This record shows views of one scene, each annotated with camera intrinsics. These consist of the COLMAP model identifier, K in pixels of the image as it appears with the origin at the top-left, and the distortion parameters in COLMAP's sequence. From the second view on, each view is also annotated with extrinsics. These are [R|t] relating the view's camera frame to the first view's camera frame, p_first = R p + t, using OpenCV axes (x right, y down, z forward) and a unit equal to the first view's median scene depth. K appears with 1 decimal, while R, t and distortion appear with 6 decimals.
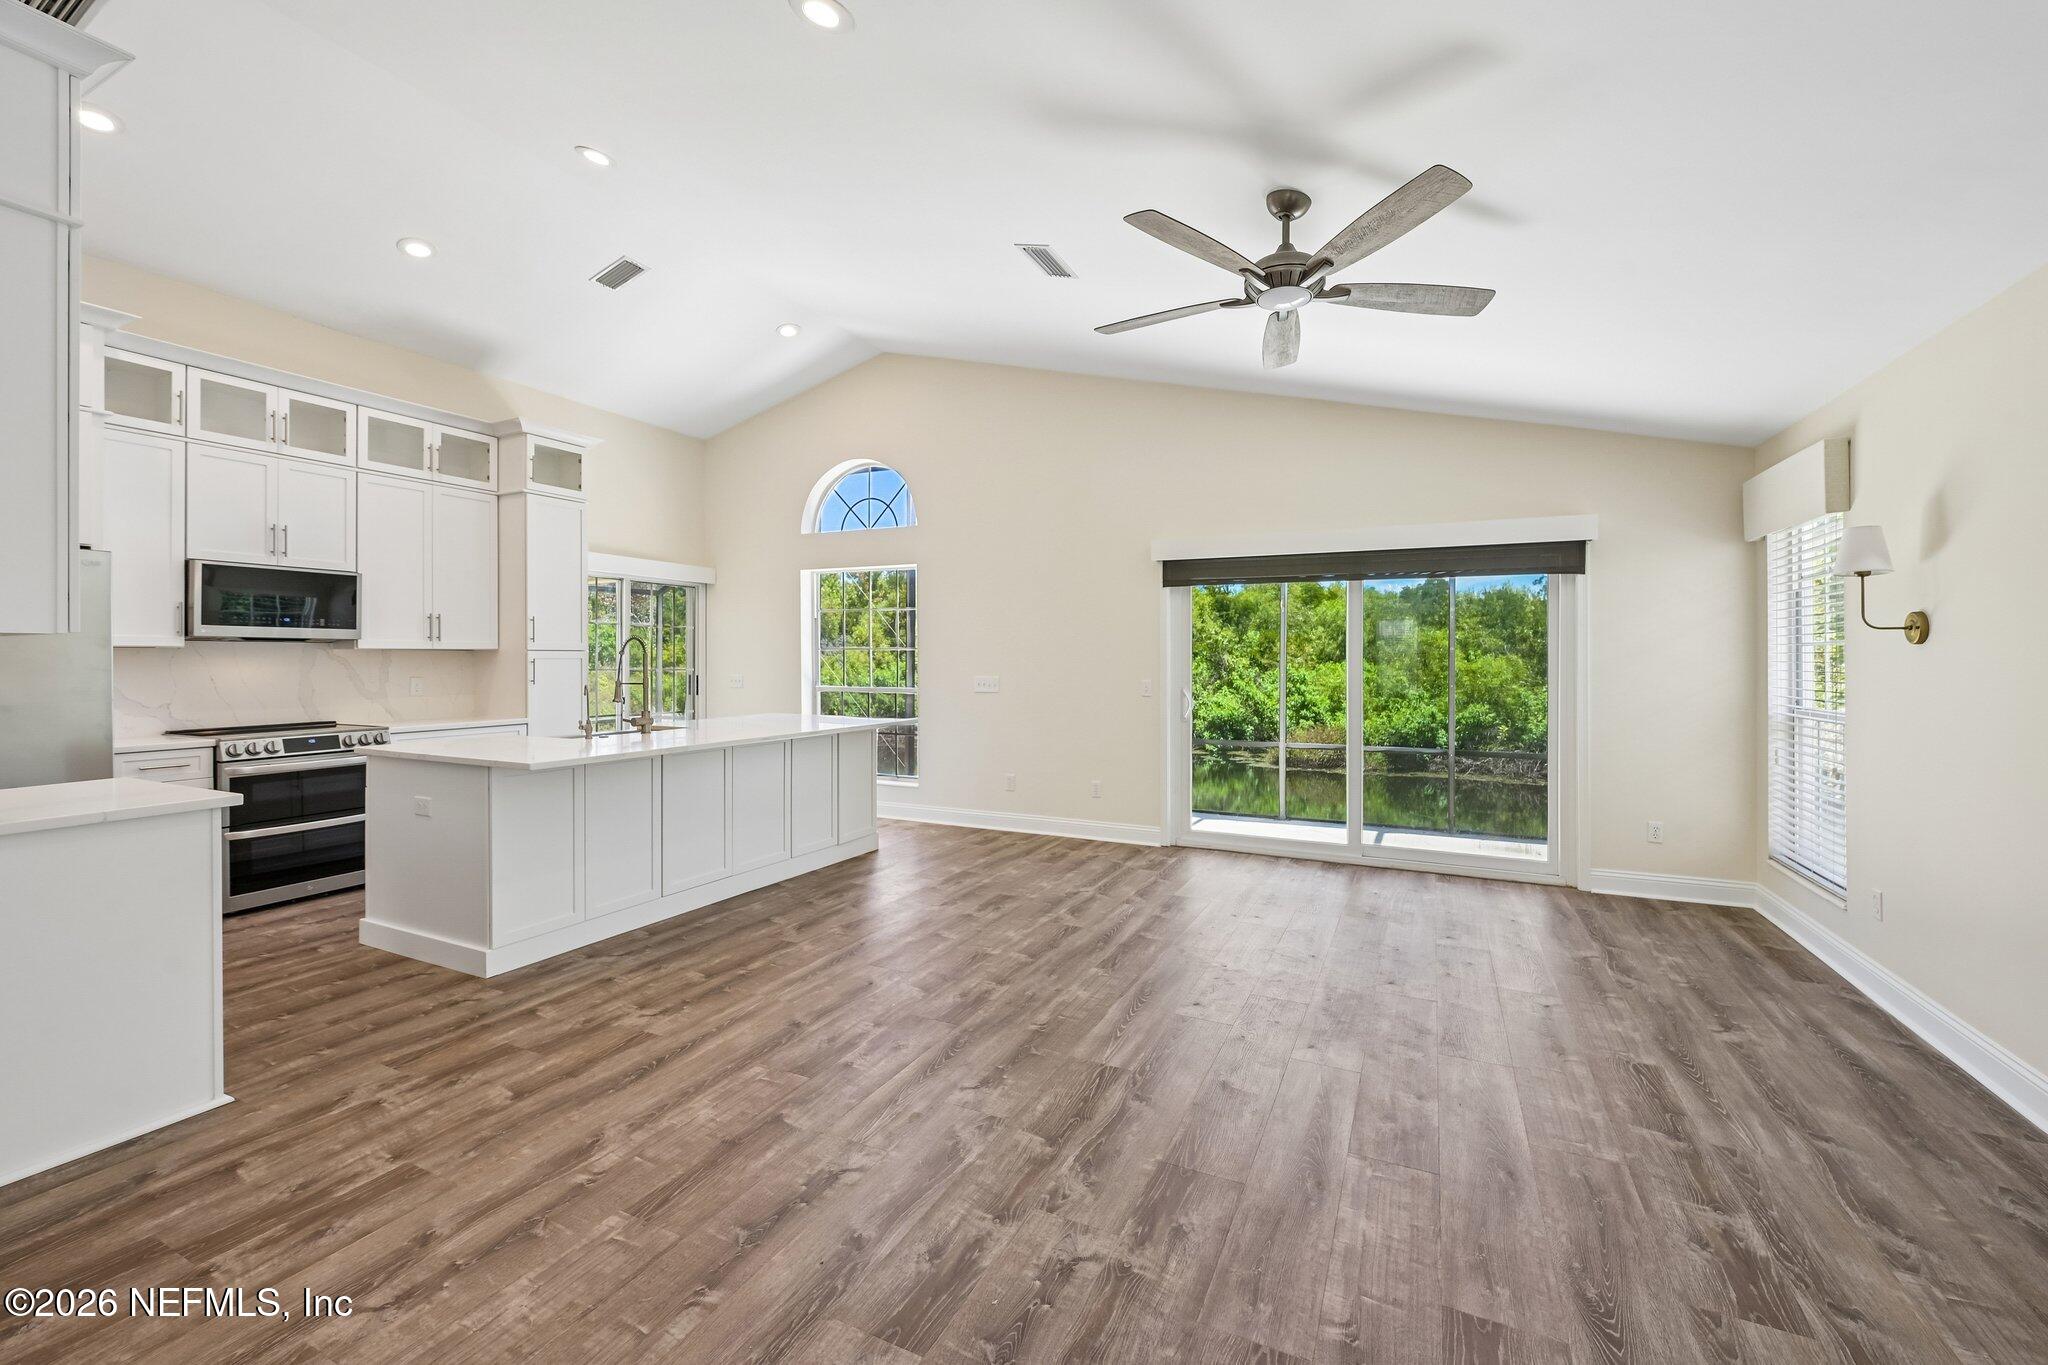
lens RADIAL K [[820.4, 0, 1035.6], [0, 820.4, 658.0], [0, 0, 1]] dist [0.003549, -0.001539]
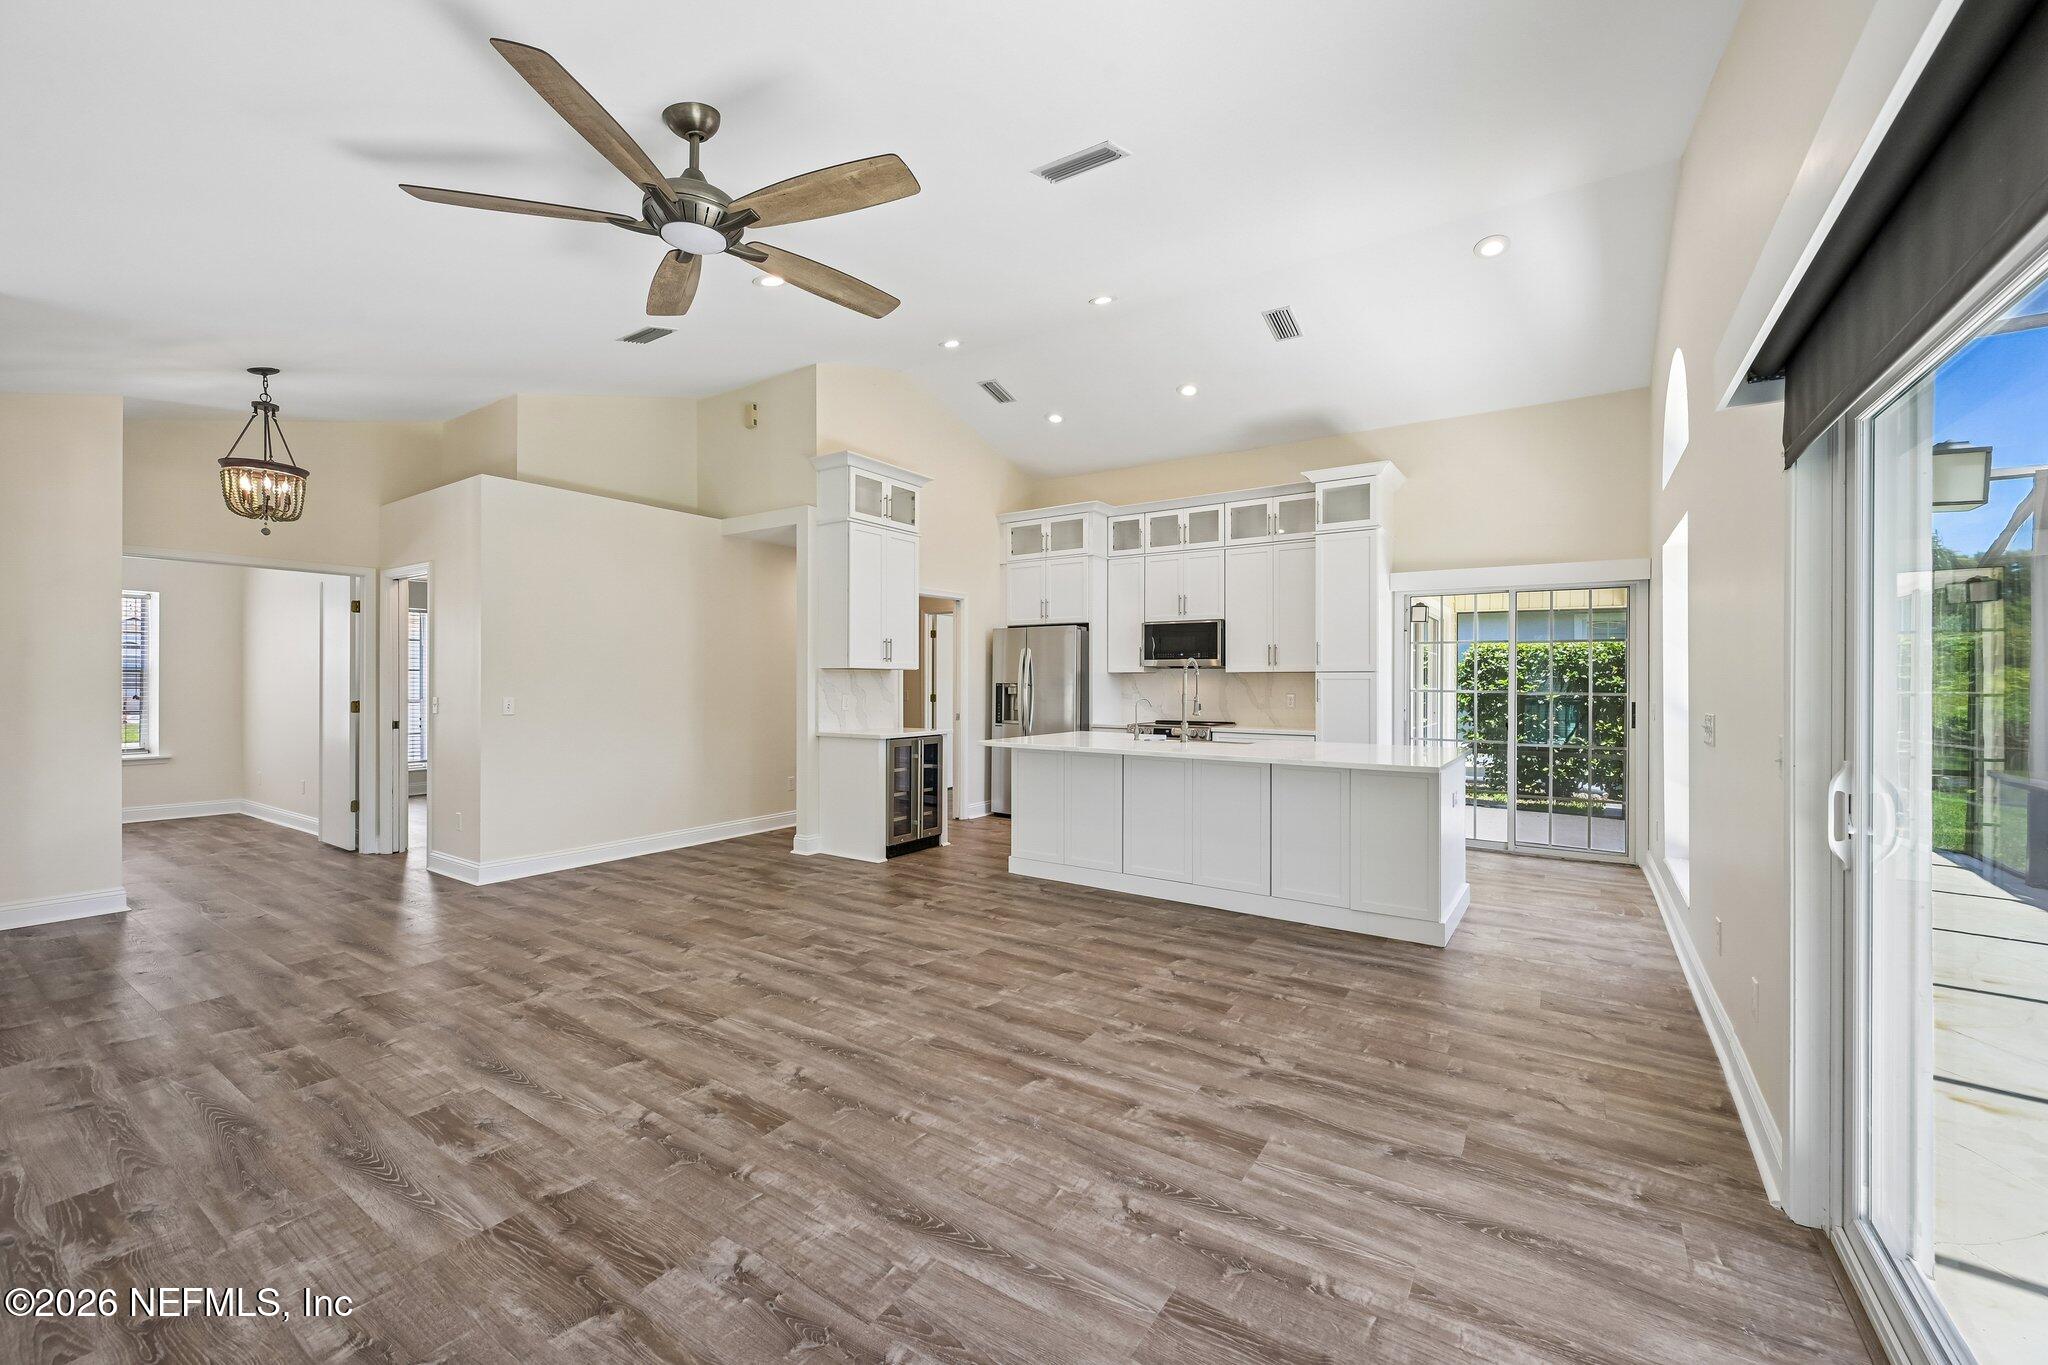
lens RADIAL K [[820.4, 0, 1032.4], [0, 820.4, 678.9], [0, 0, 1]] dist [0.003549, -0.001539]
pose [[-0.136264, -0.003029, -0.990668, 0.870881], [-0.002871, 0.999992, -0.002662, 0.007147], [0.990668, 0.002482, -0.136271, 1.167668]]
